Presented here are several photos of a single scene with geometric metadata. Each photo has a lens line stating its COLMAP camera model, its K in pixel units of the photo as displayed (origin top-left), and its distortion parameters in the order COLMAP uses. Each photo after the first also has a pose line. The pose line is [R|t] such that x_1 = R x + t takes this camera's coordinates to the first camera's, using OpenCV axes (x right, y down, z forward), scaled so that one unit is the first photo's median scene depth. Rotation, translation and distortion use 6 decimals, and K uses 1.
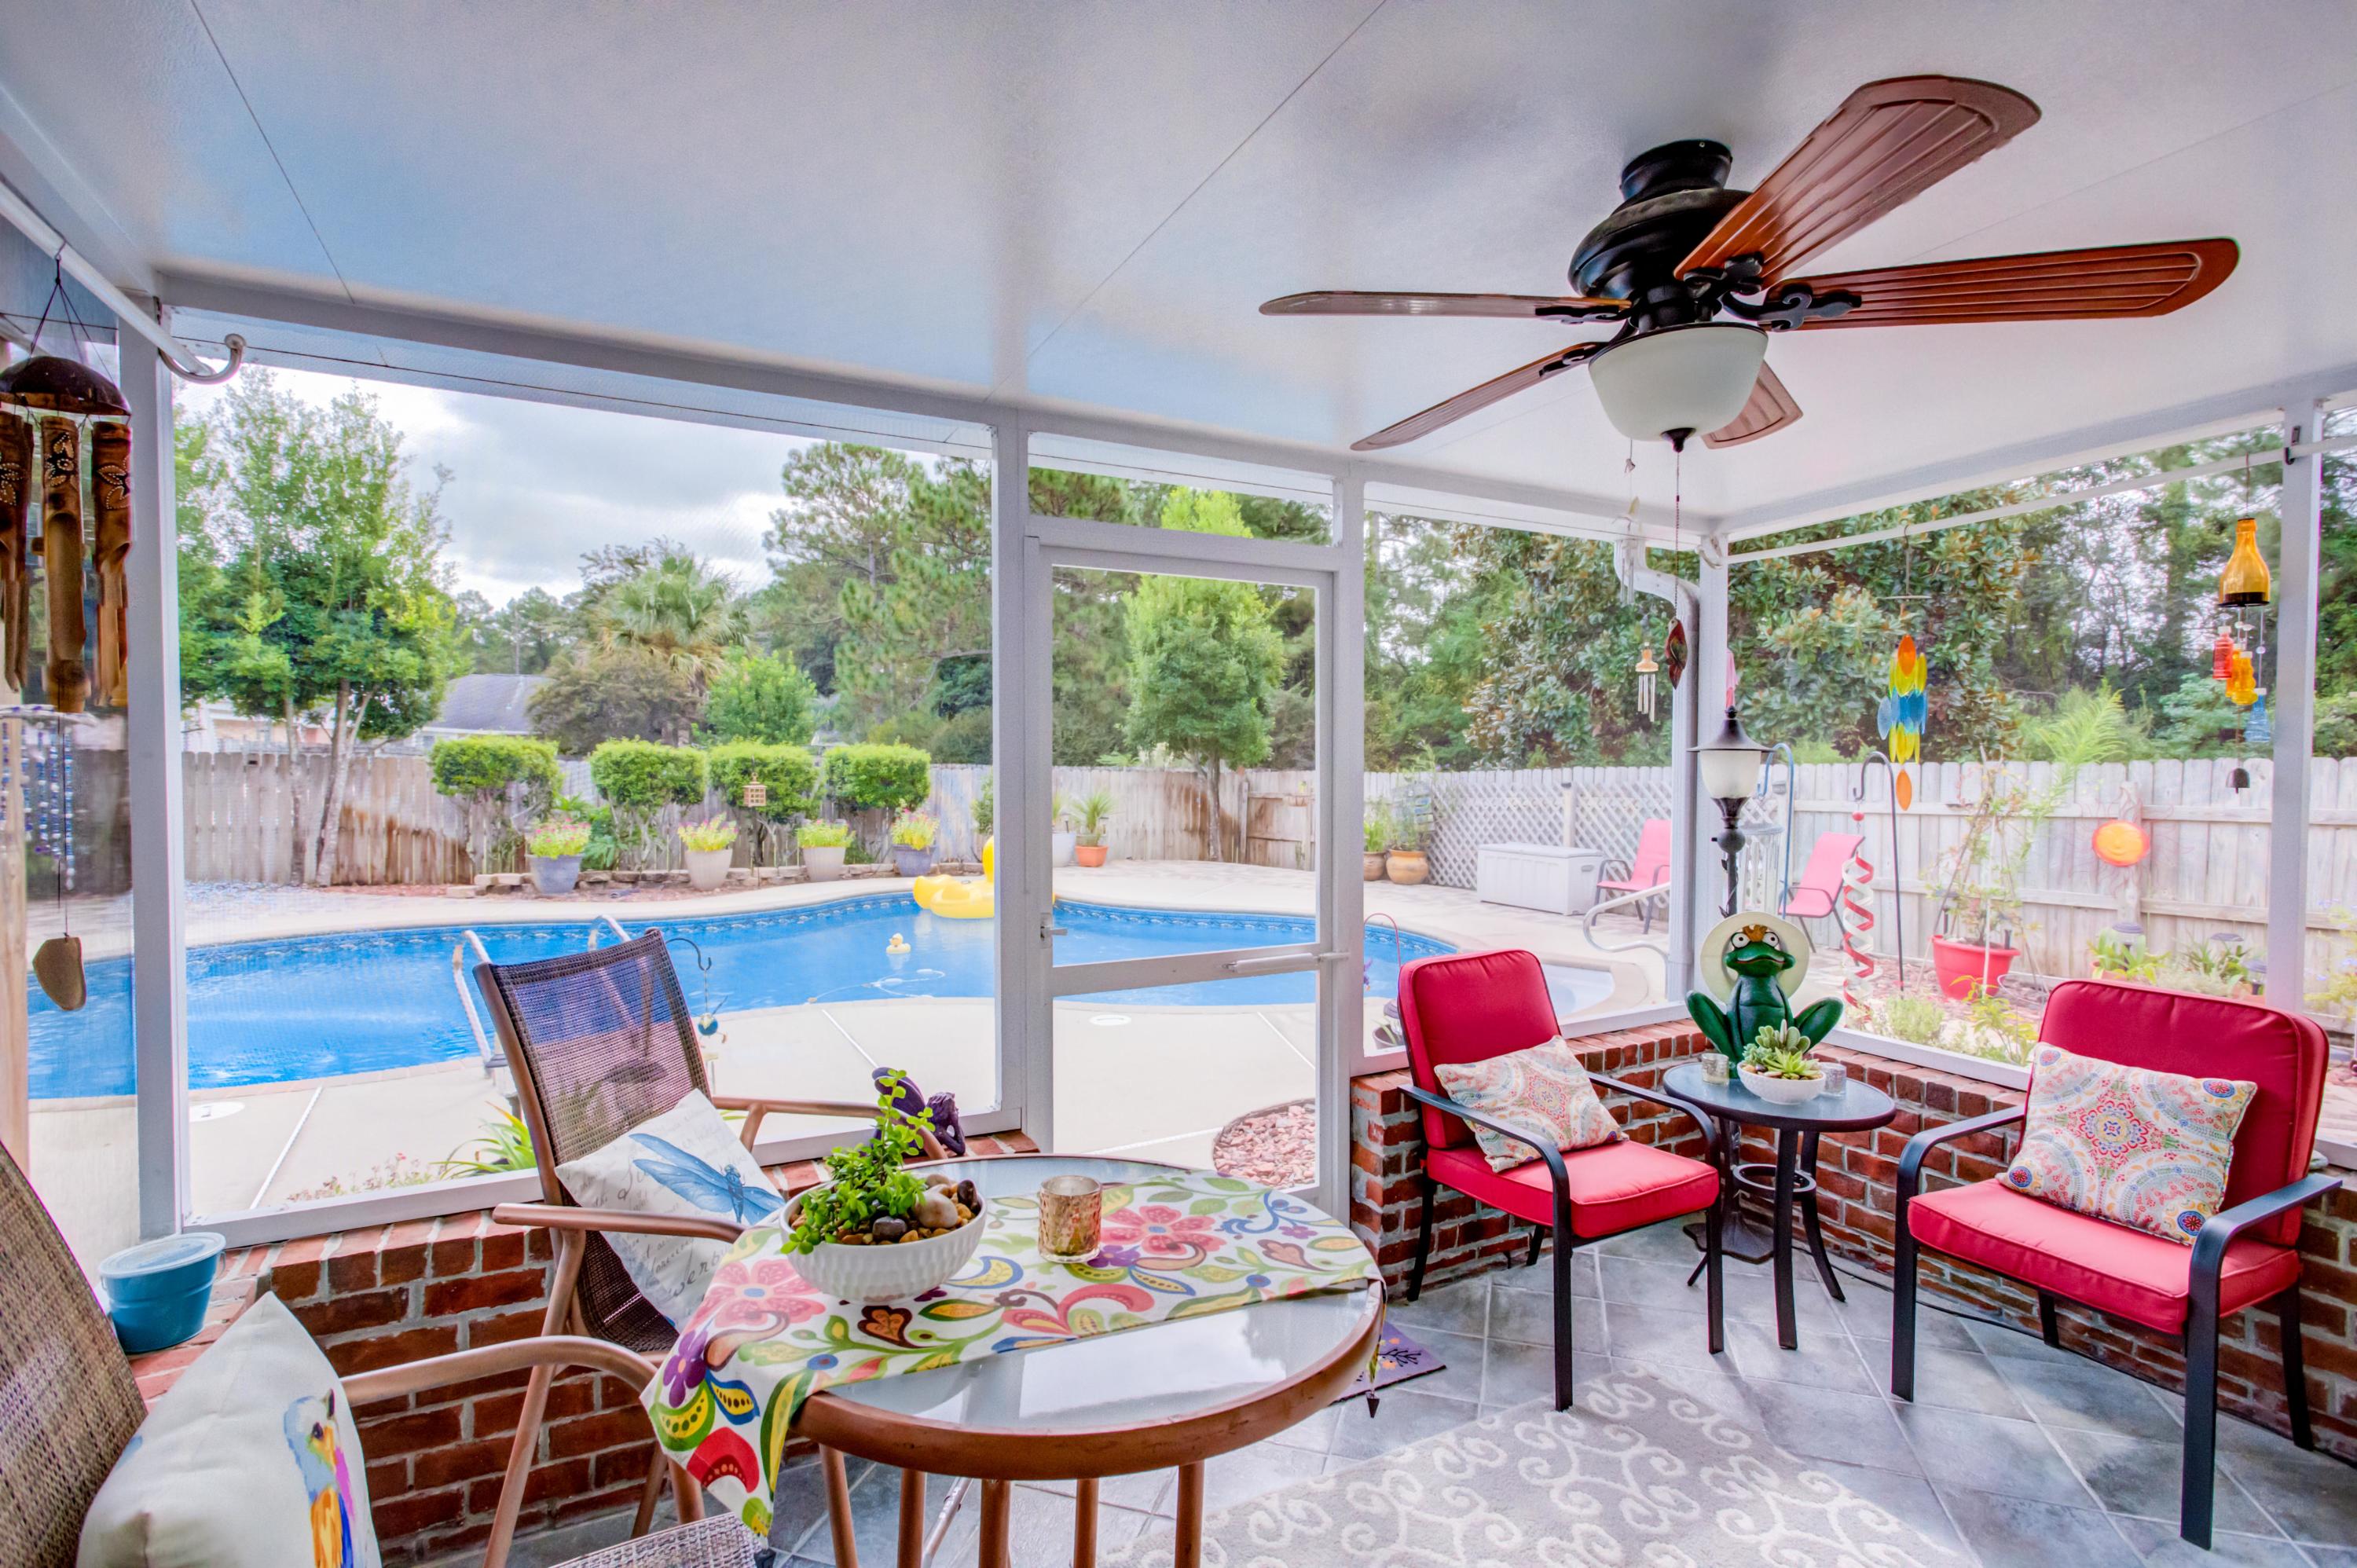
lens RADIAL K [[1121.1, 0, 1178.5], [0, 1121.1, 784.0], [0, 0, 1]] dist [-0.005773, 0.000609]
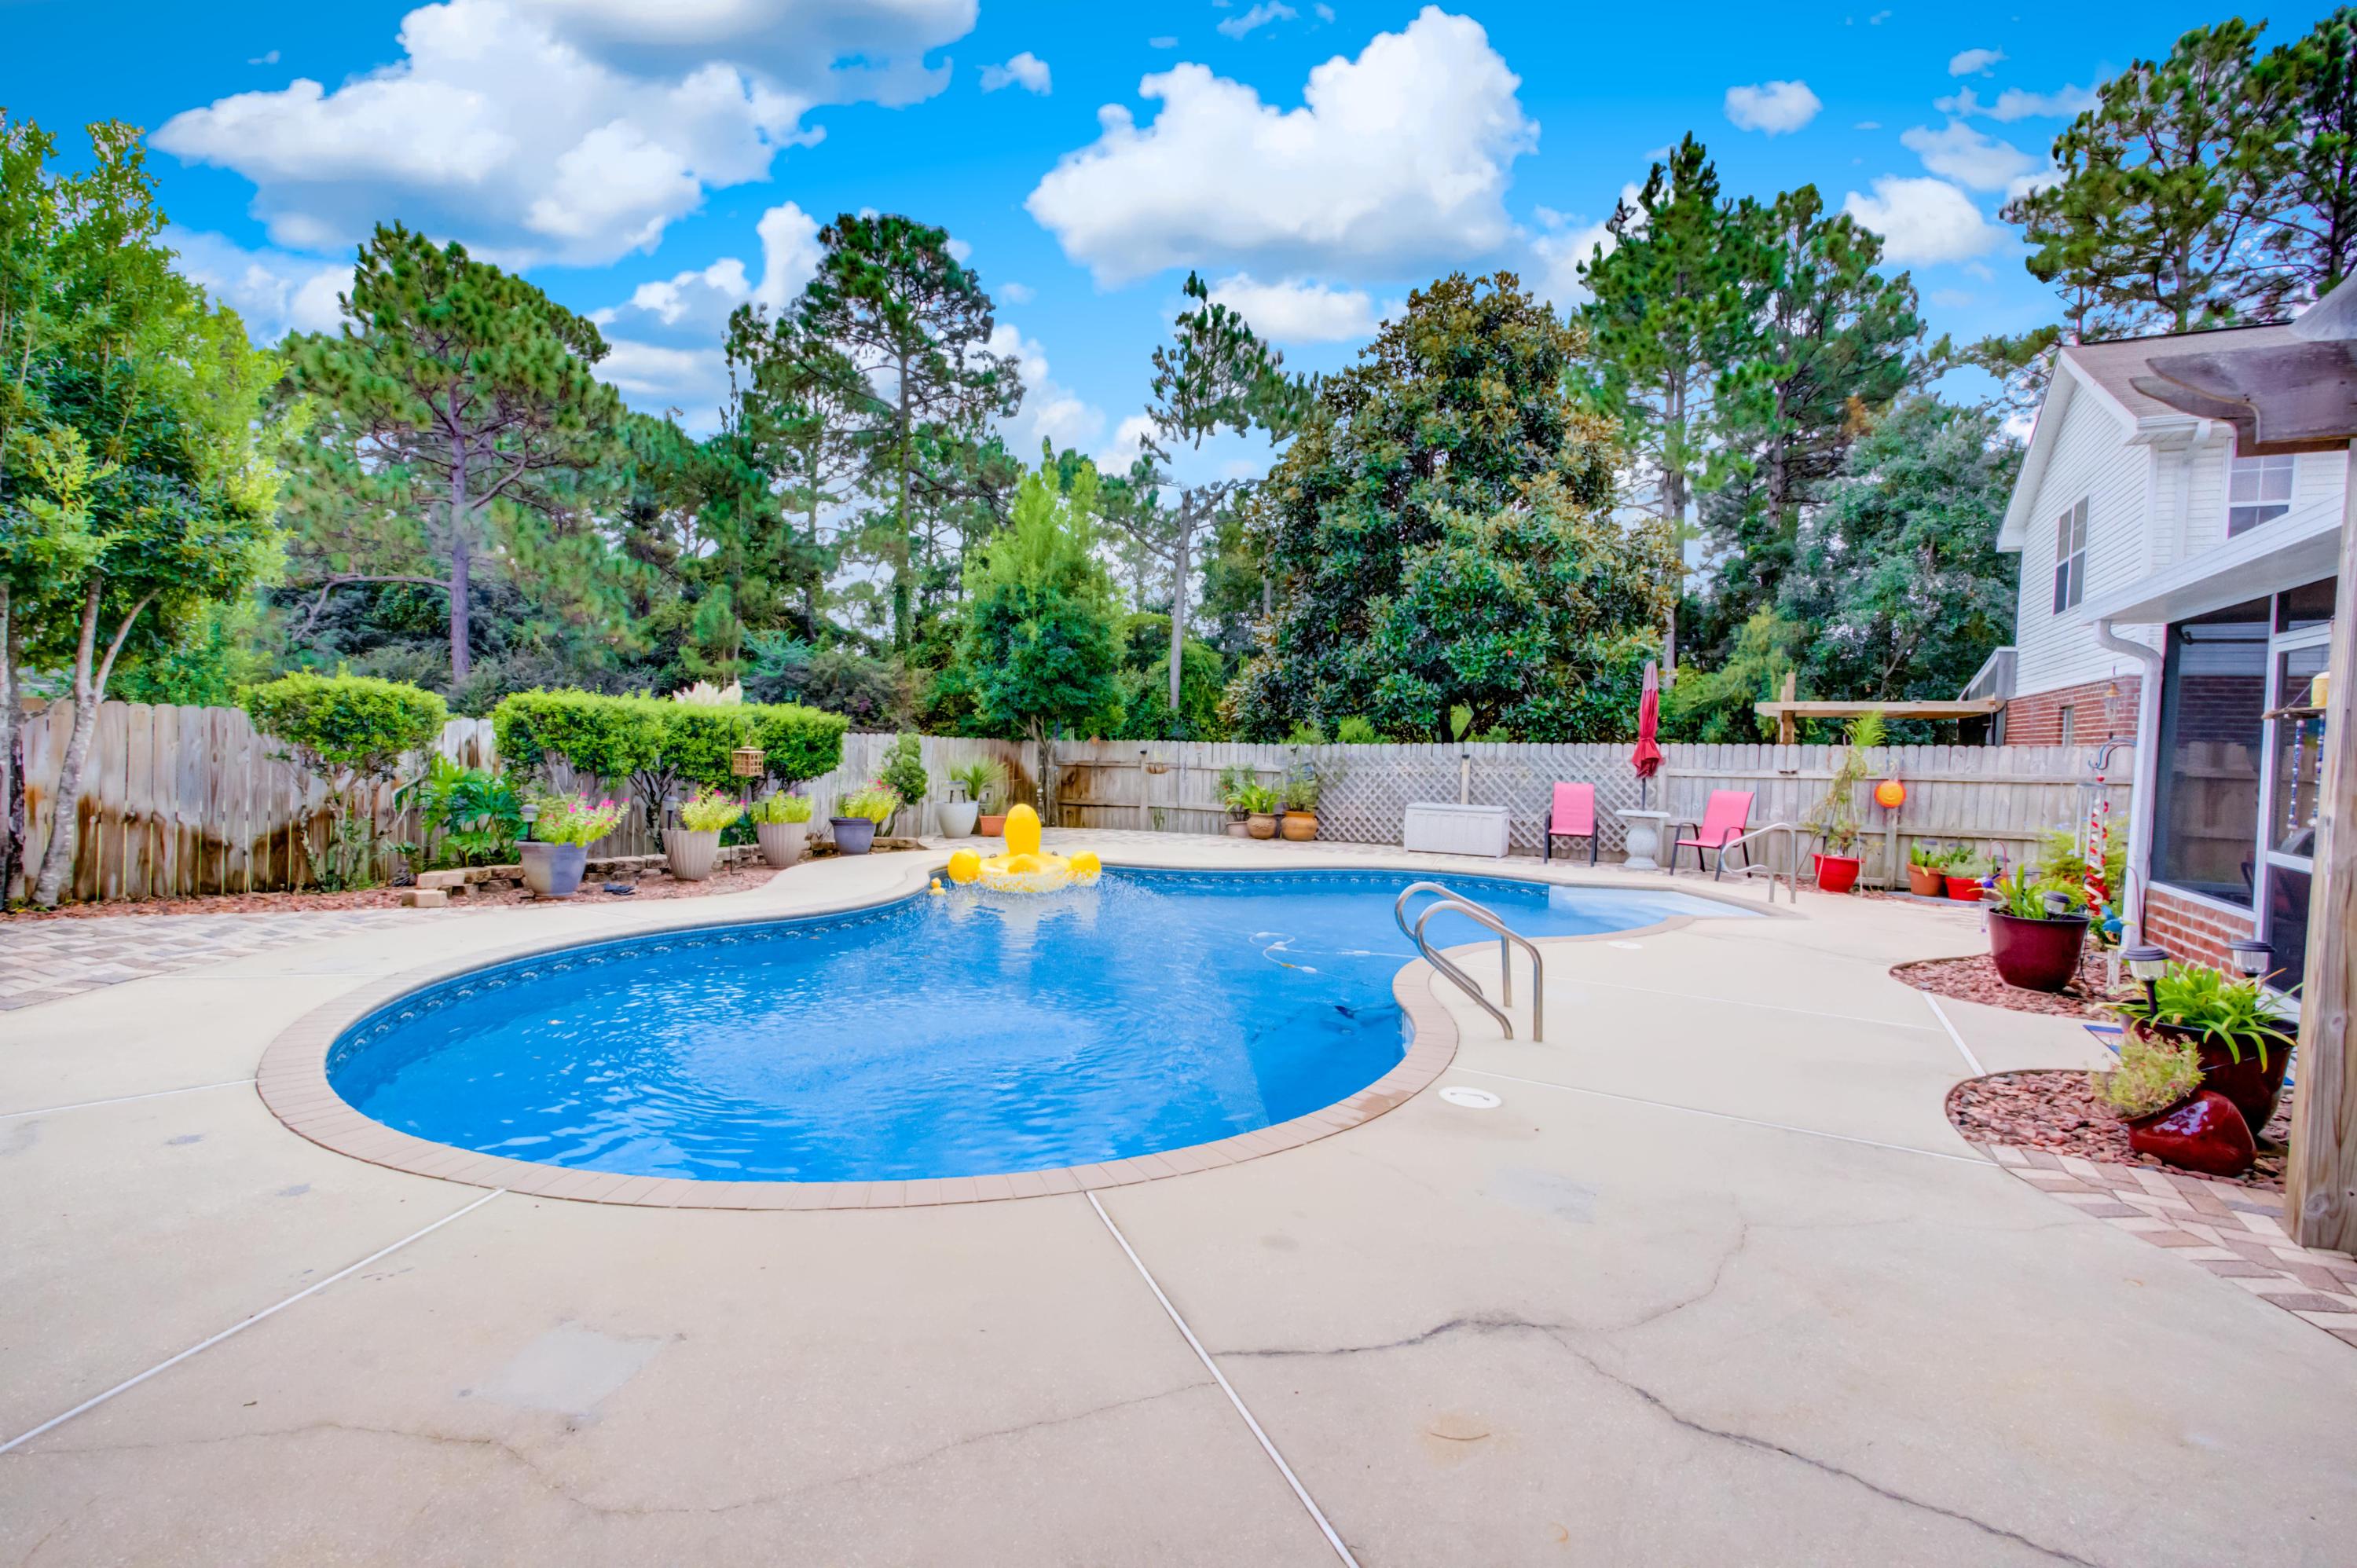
lens RADIAL K [[1121.1, 0, 1178.5], [0, 1121.1, 784.0], [0, 0, 1]] dist [-0.005773, 0.000609]
pose [[0.807770, -0.008647, 0.589435, -0.577978], [-0.009586, 0.999568, 0.027801, -0.000287], [-0.589420, -0.028107, 0.807337, 0.131607]]
